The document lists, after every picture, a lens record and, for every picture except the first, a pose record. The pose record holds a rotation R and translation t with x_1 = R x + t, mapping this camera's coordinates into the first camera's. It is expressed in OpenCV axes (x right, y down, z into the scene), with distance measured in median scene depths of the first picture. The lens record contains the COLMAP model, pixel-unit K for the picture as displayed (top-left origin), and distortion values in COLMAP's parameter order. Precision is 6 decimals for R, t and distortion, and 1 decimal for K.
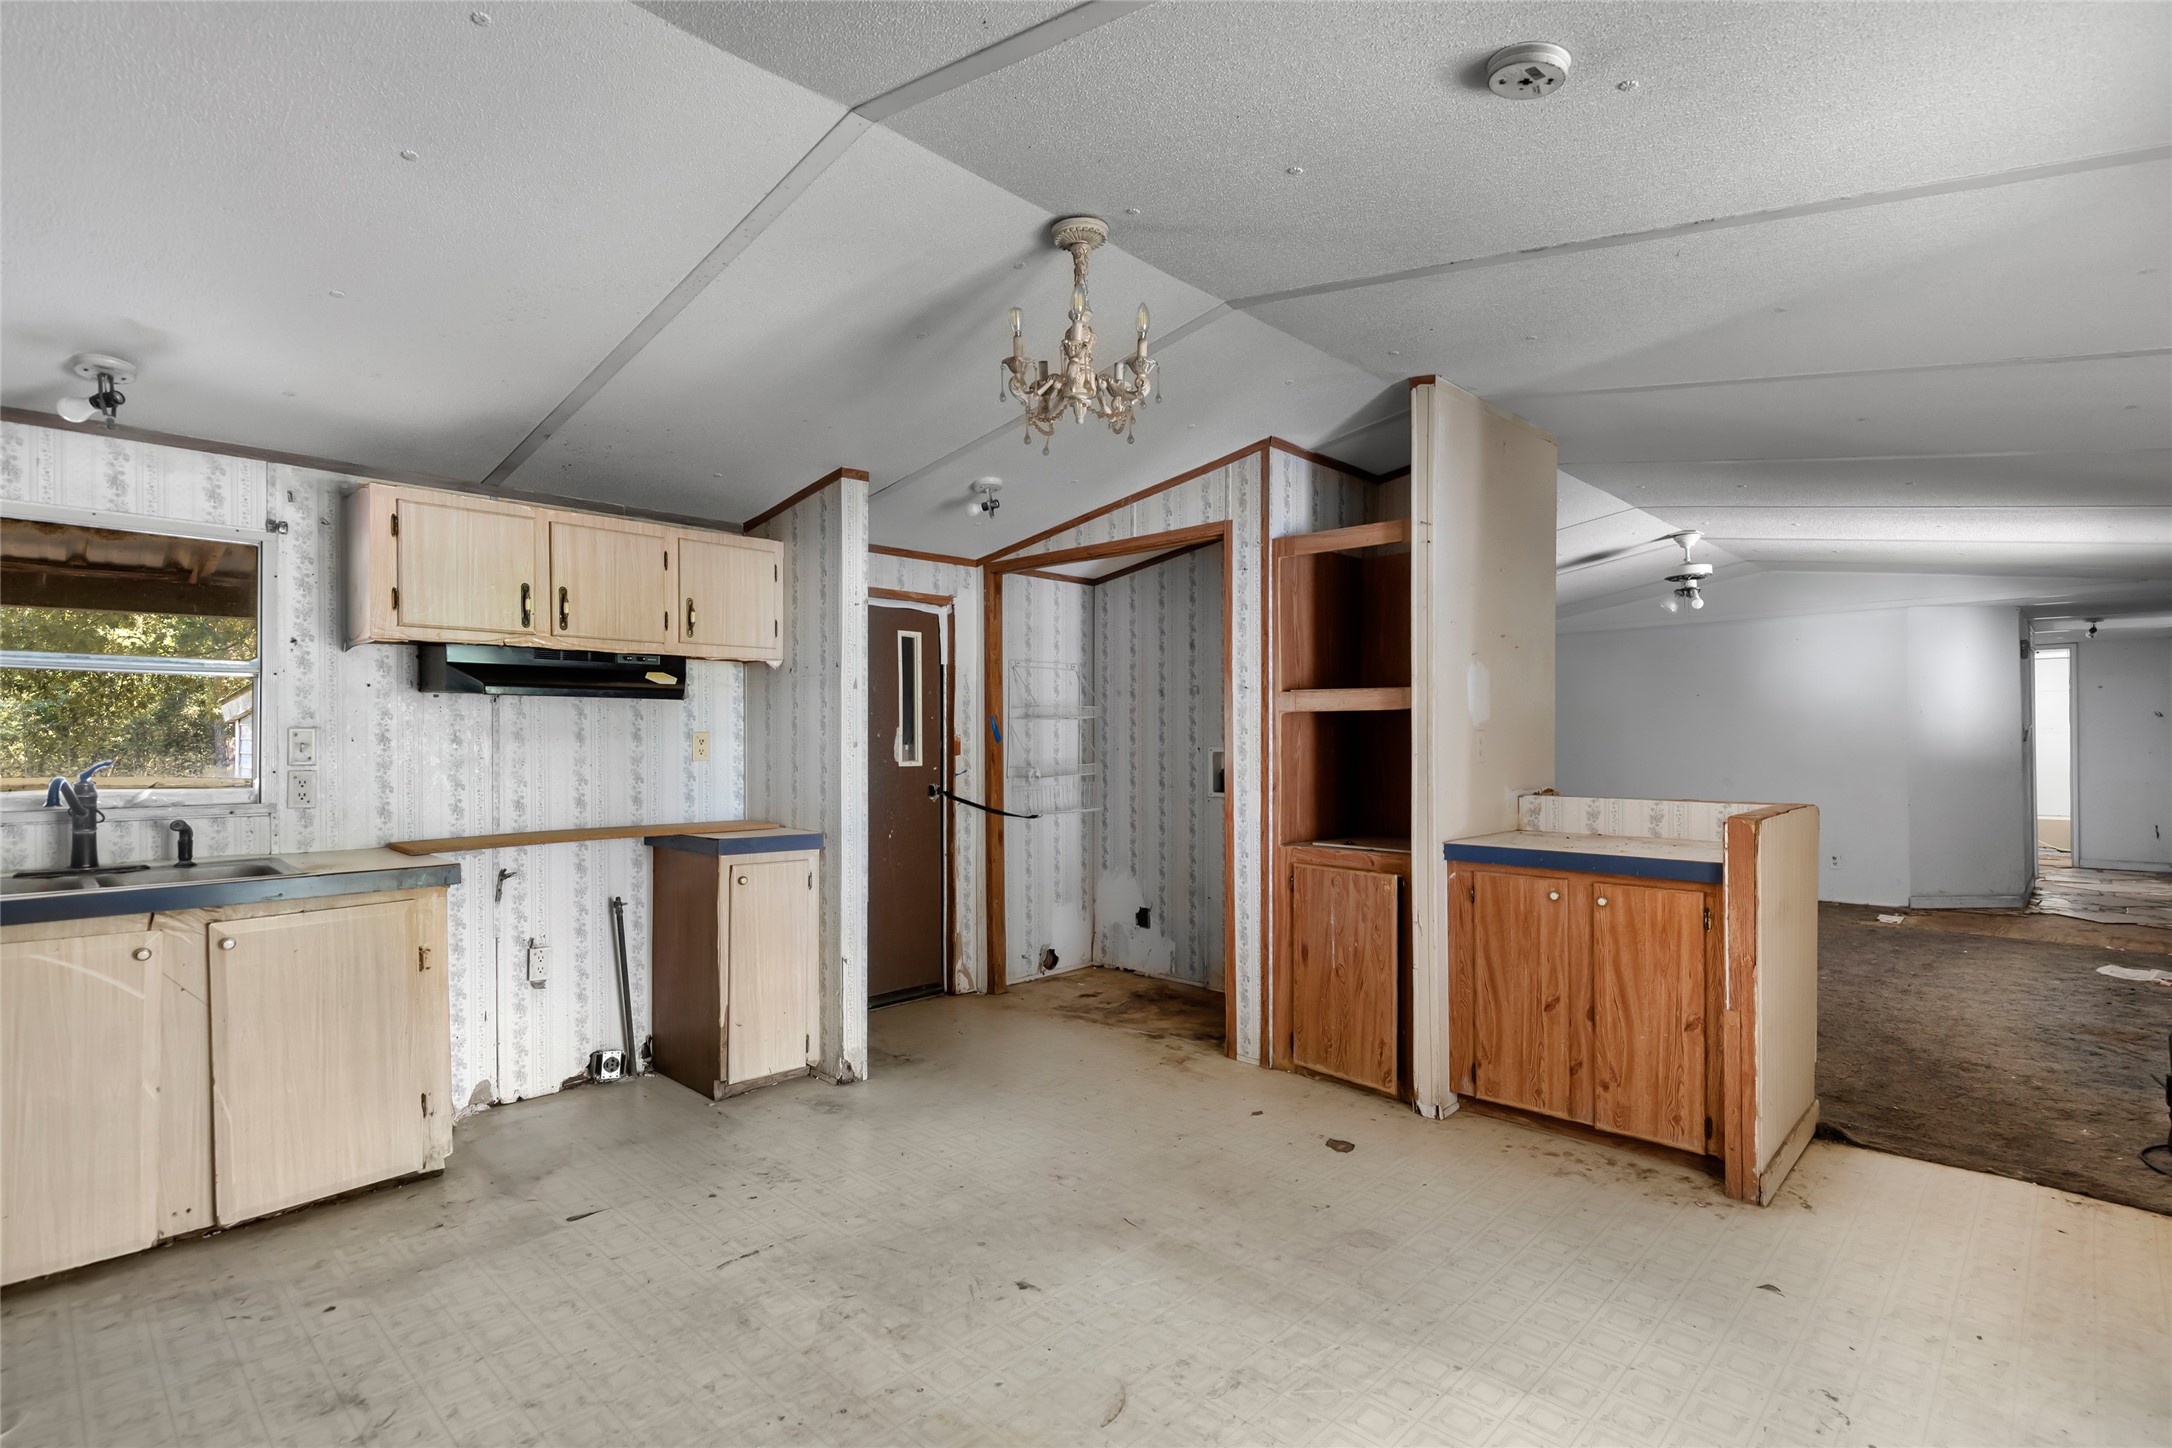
lens RADIAL K [[1021.4, 0, 1083.4], [0, 1021.4, 738.5], [0, 0, 1]] dist [0.004169, 0.000420]
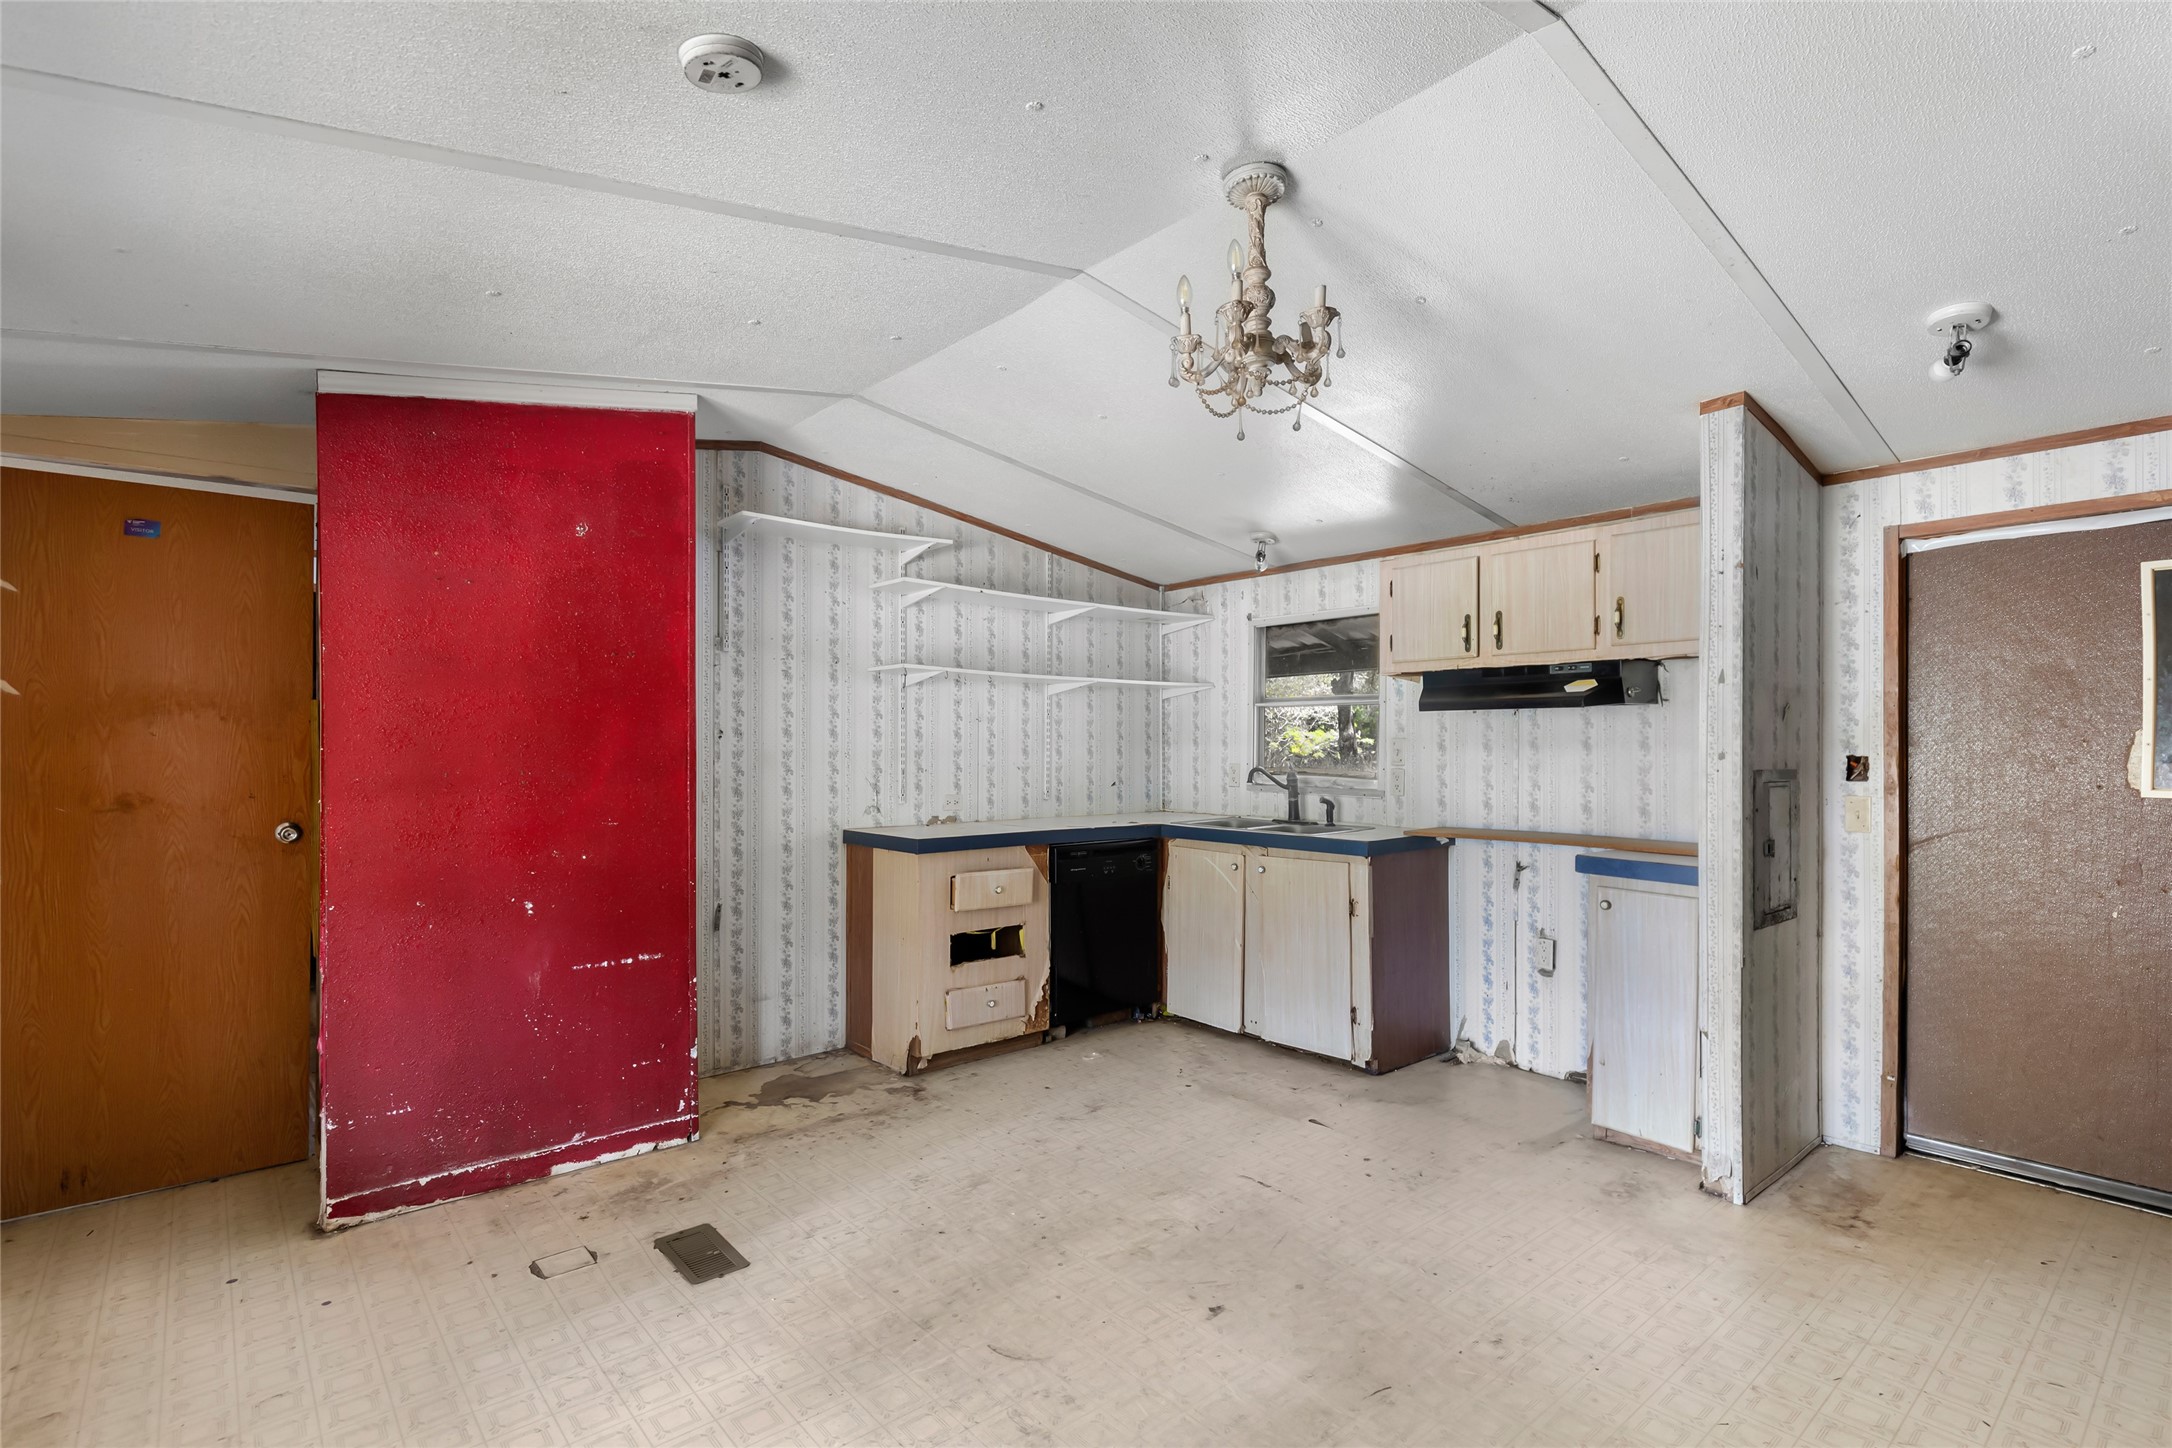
lens RADIAL K [[1040.2, 0, 1131.0], [0, 1040.2, 735.0], [0, 0, 1]] dist [0.016190, 0.000034]
pose [[-0.066253, -0.006806, -0.997780, 0.621757], [0.000176, 0.999977, -0.006832, -0.005324], [0.997803, -0.000628, -0.066250, 0.645855]]
